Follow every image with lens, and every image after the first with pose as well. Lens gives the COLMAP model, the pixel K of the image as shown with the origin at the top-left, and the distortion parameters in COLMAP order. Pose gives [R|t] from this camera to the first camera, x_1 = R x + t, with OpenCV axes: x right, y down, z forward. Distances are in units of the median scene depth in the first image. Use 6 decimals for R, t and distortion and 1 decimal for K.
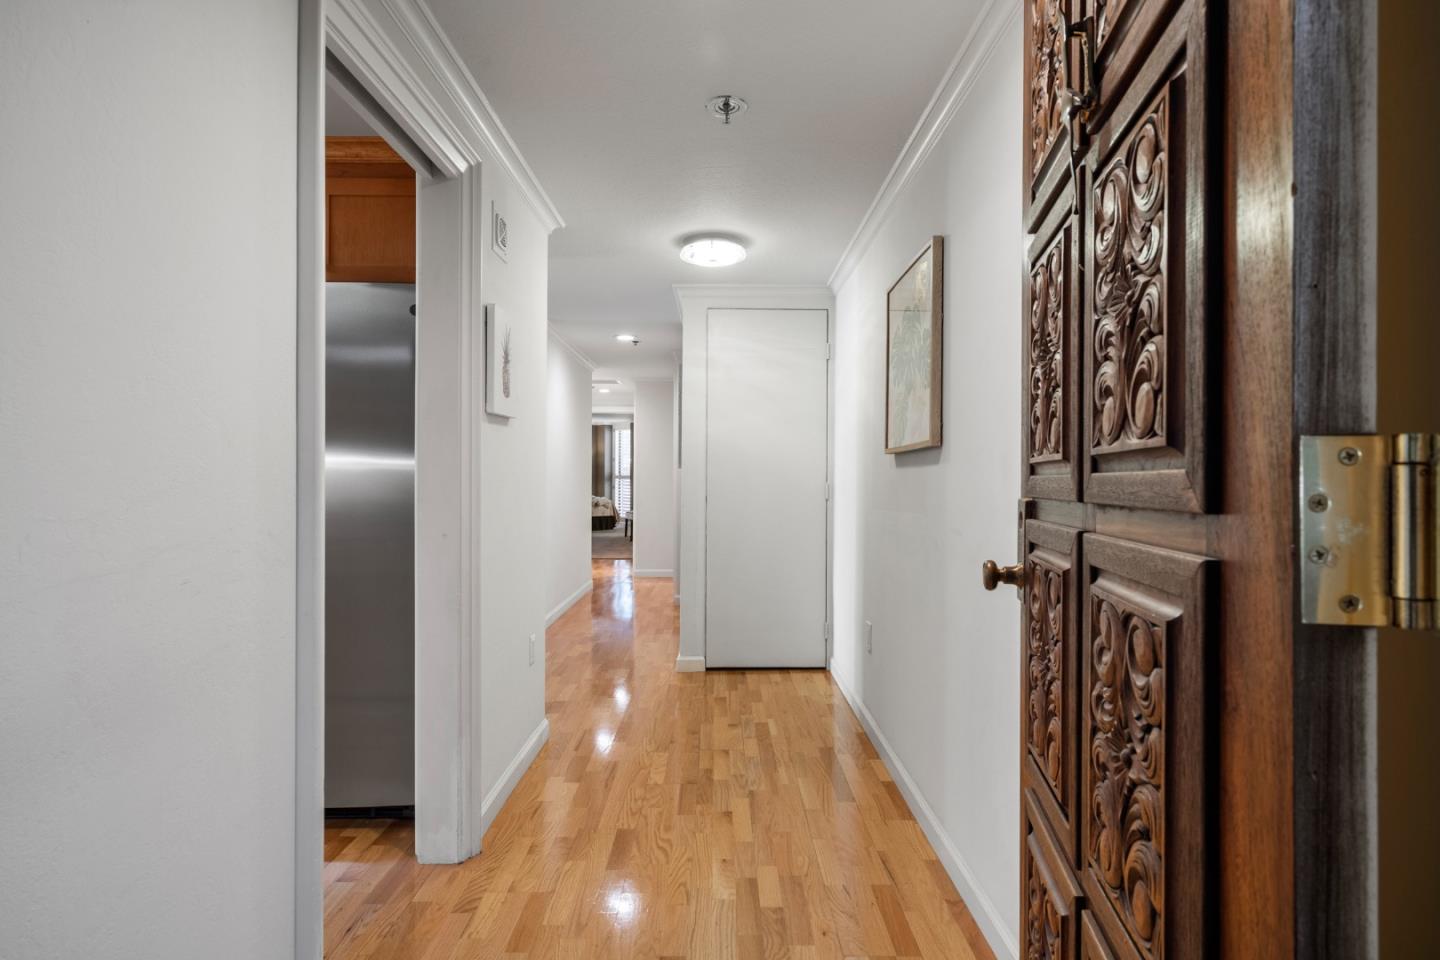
lens RADIAL K [[641.9, 0, 721.4], [0, 641.9, 471.3], [0, 0, 1]] dist [0.000295, -0.000026]
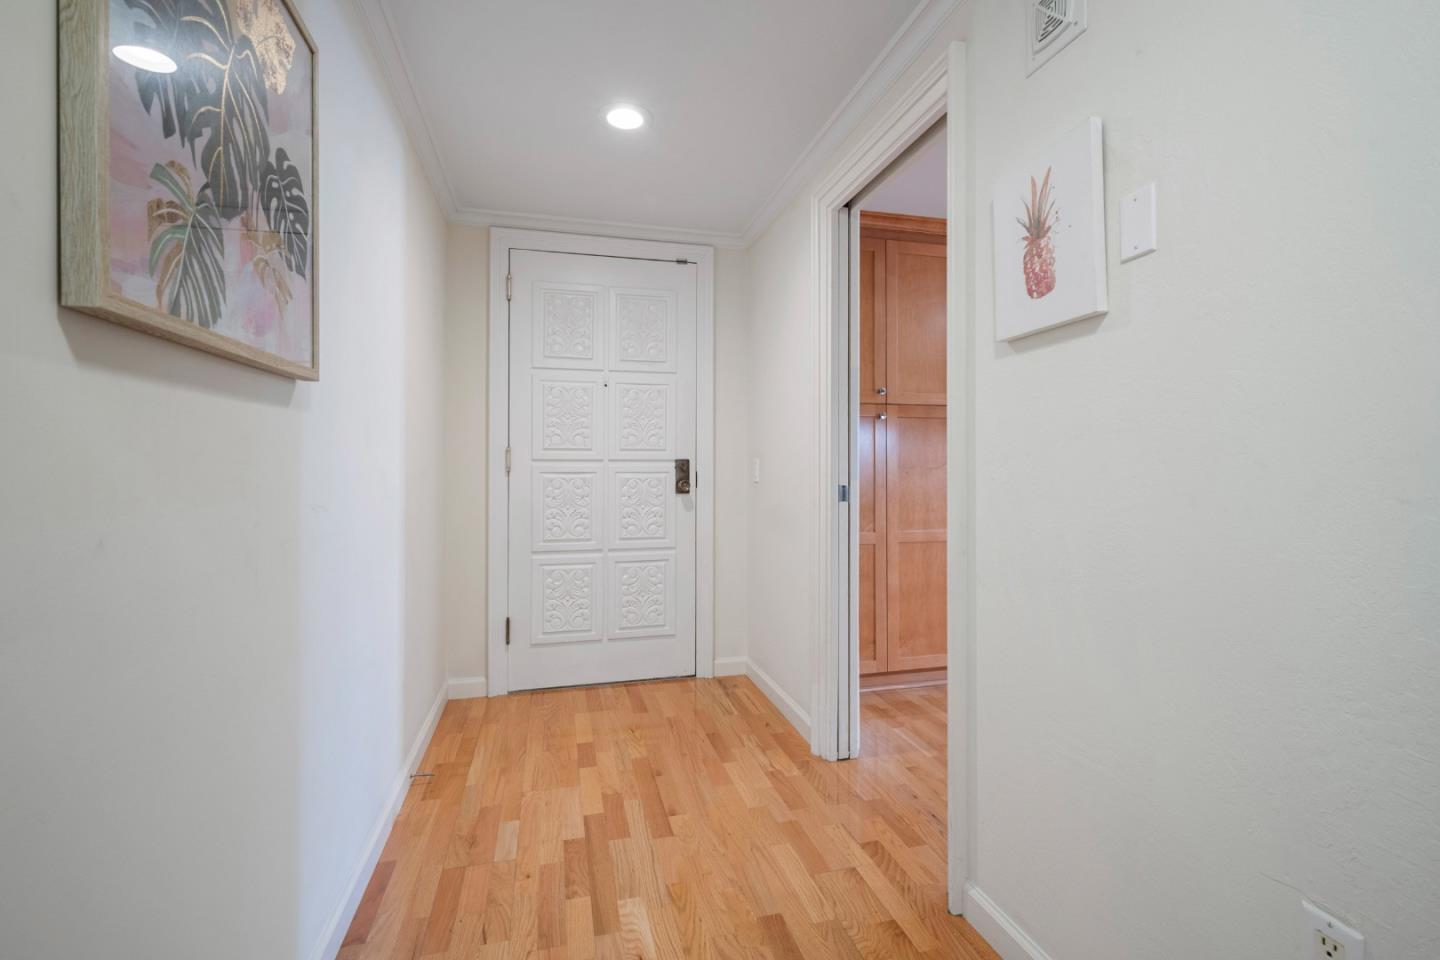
lens RADIAL K [[641.9, 0, 720.7], [0, 641.9, 470.6], [0, 0, 1]] dist [0.000295, -0.000026]
pose [[-0.966171, -0.003642, -0.257875, 0.117241], [-0.005422, 0.999966, 0.006193, 0.049337], [0.257844, 0.007382, -0.966158, 1.892900]]
